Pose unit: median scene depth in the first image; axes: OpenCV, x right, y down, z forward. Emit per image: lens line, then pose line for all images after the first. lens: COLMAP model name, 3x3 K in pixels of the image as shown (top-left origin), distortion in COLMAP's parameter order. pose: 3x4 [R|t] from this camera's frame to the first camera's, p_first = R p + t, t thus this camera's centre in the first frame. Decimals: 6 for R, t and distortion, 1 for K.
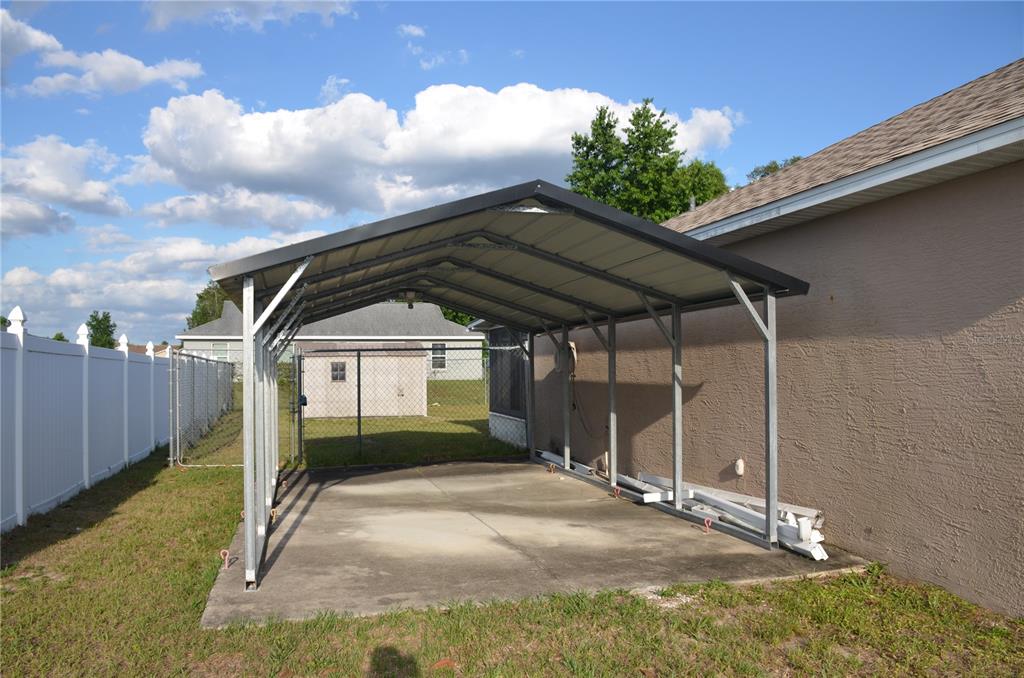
lens RADIAL K [[789.8, 0, 505.9], [0, 789.8, 346.6], [0, 0, 1]] dist [-0.141489, 0.096239]
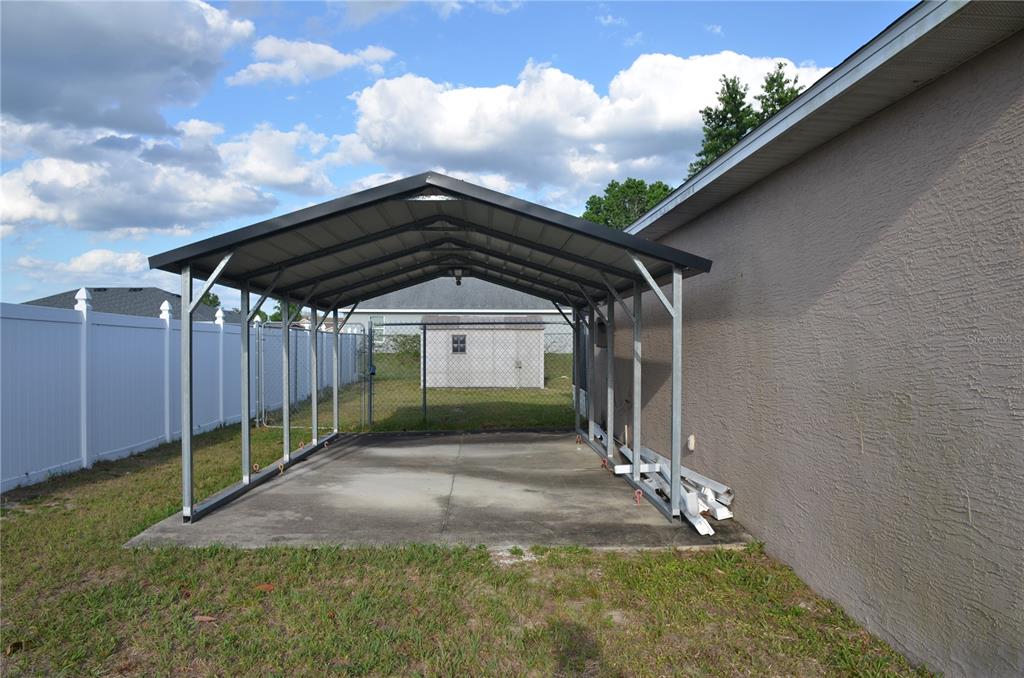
lens RADIAL K [[789.8, 0, 505.9], [0, 789.8, 346.6], [0, 0, 1]] dist [-0.141489, 0.096239]
pose [[0.975137, 0.011474, -0.221307, 0.264902], [-0.003937, 0.999398, 0.034467, -0.003558], [0.221569, -0.032739, 0.974595, -0.036830]]
